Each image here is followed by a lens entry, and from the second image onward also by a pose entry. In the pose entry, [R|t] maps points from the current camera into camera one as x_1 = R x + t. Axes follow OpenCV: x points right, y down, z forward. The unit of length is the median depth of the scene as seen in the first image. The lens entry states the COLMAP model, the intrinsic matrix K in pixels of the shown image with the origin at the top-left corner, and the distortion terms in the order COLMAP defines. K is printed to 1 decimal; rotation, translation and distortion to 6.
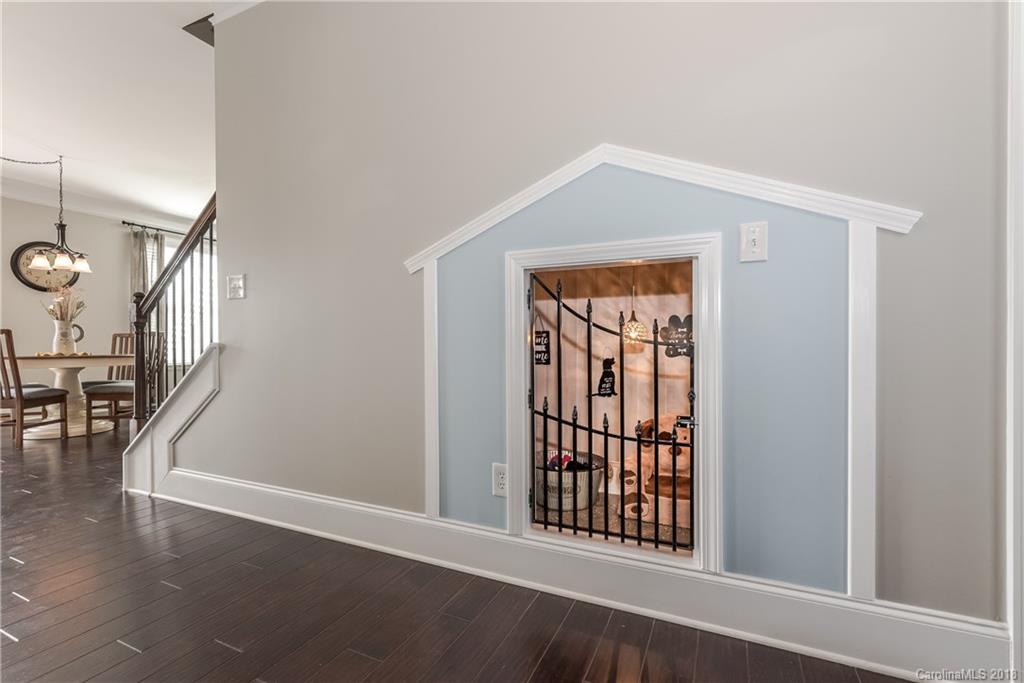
lens RADIAL K [[442.3, 0, 513.3], [0, 442.3, 342.2], [0, 0, 1]] dist [-0.001350, -0.000273]
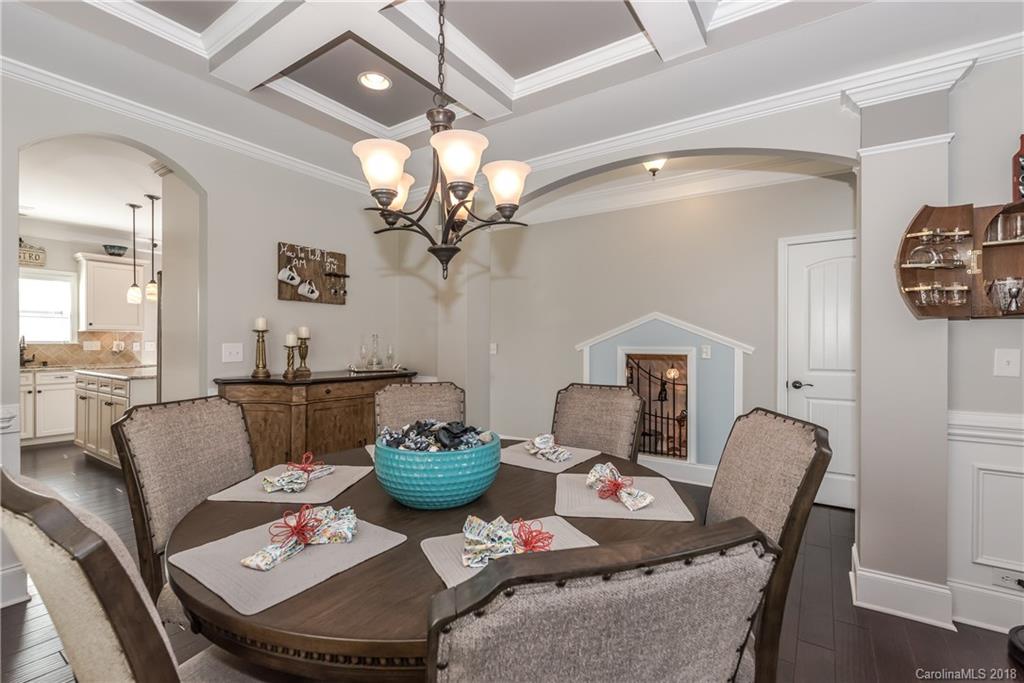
lens RADIAL K [[442.3, 0, 513.3], [0, 442.3, 342.2], [0, 0, 1]] dist [-0.001350, -0.000273]
pose [[0.985320, 0.006892, -0.170577, -0.200925], [-0.006326, 0.999973, 0.003863, -0.261714], [0.170599, -0.002727, 0.985337, -1.893393]]
